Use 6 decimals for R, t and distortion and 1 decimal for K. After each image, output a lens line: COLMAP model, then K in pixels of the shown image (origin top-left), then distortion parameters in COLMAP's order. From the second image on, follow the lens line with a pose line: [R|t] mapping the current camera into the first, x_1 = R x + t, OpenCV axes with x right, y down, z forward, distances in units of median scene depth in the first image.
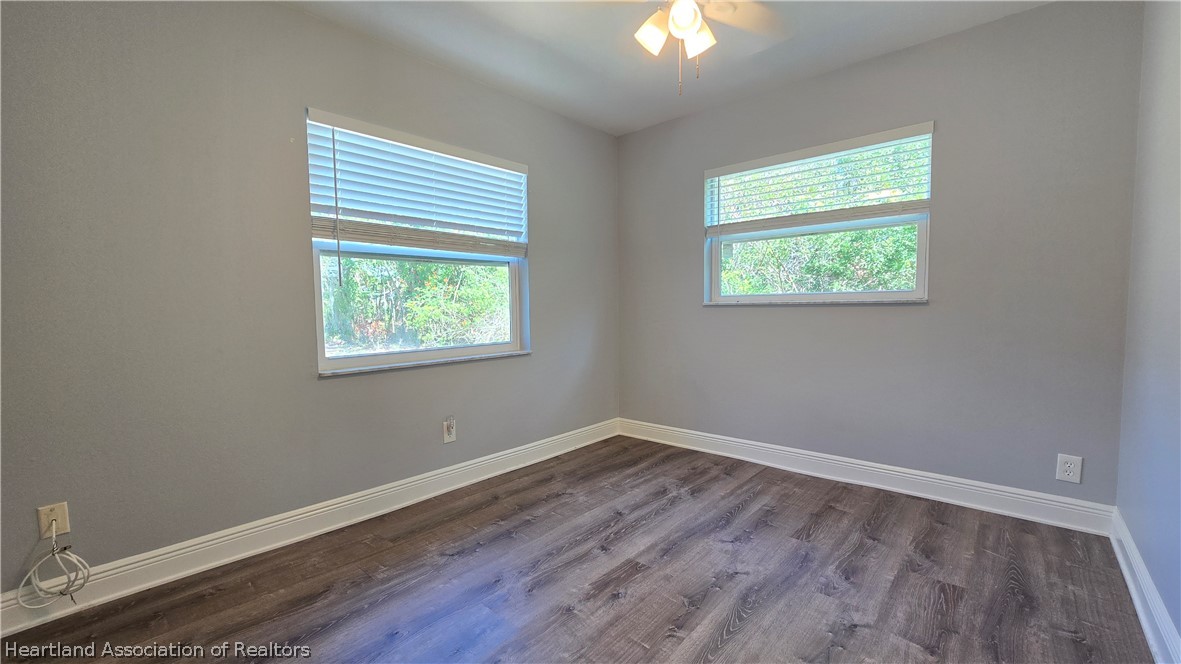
lens RADIAL K [[482.1, 0, 591.6], [0, 482.1, 337.0], [0, 0, 1]] dist [-0.003170, -0.000660]
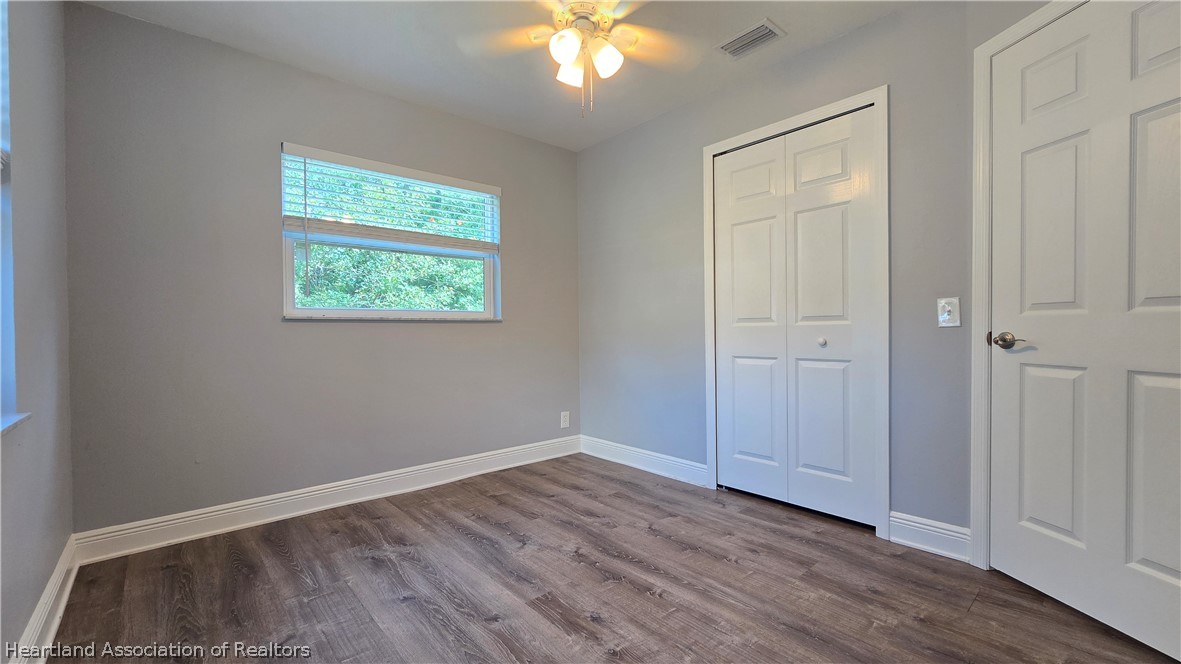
lens RADIAL K [[482.1, 0, 591.6], [0, 482.1, 337.0], [0, 0, 1]] dist [-0.003170, -0.000660]
pose [[0.121072, -0.001407, 0.992643, -0.629222], [0.071097, 0.997443, -0.007258, 0.000375], [-0.990094, 0.071453, 0.120862, 0.617197]]
